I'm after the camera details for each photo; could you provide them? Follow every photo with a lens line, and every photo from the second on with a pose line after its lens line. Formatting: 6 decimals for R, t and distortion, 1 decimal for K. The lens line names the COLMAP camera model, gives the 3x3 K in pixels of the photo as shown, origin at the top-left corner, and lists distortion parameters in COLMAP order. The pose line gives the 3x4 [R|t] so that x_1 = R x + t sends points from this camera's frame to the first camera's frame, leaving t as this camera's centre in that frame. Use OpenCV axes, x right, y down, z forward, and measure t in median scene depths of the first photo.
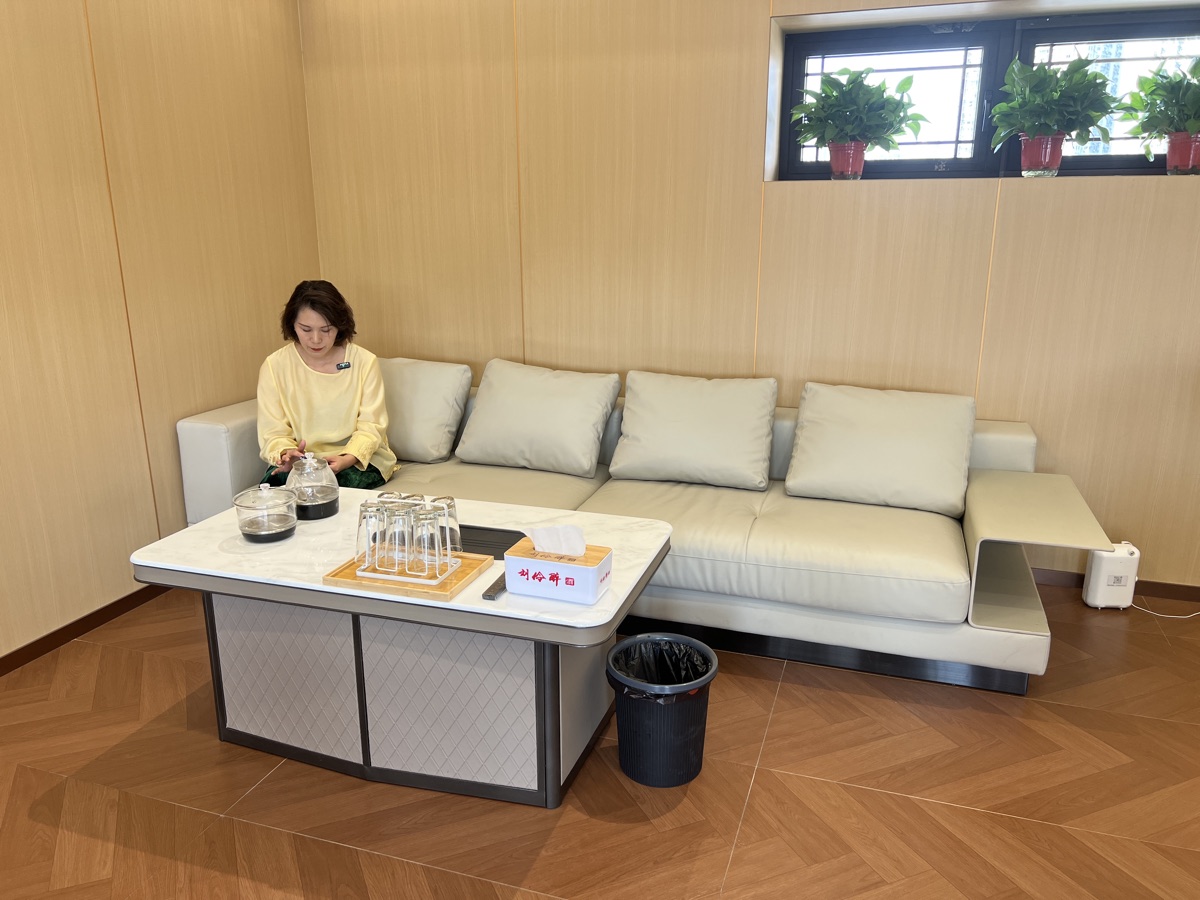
lens RADIAL K [[906.9, 0, 600.0], [0, 906.9, 450.0], [0, 0, 1]] dist [0.092853, -0.113289]
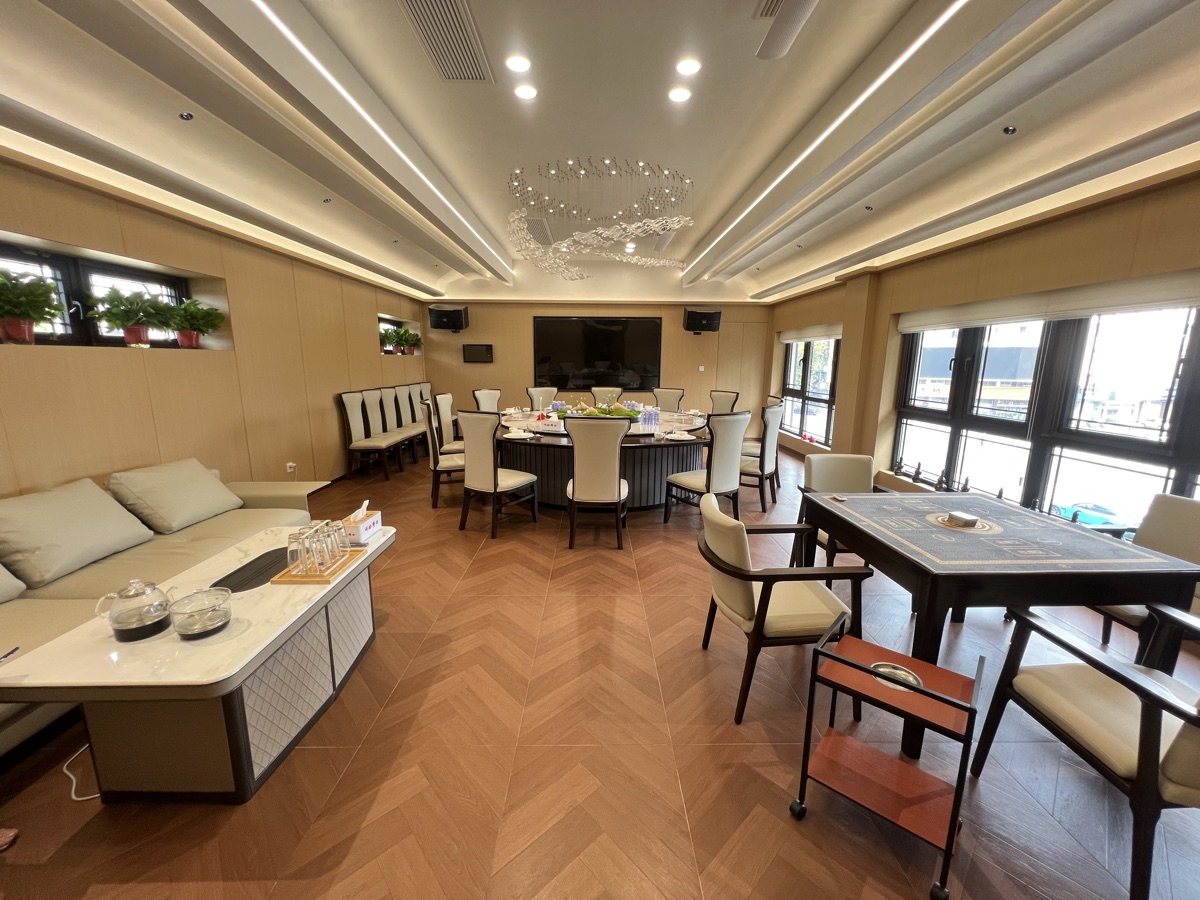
lens RADIAL K [[485.6, 0, 600.0], [0, 485.6, 450.0], [0, 0, 1]] dist [0.000164, -0.000042]
pose [[-0.325515, -0.175176, 0.929168, -0.872124], [0.241531, 0.934682, 0.260831, -0.139074], [-0.914168, 0.309327, -0.261942, 0.487645]]
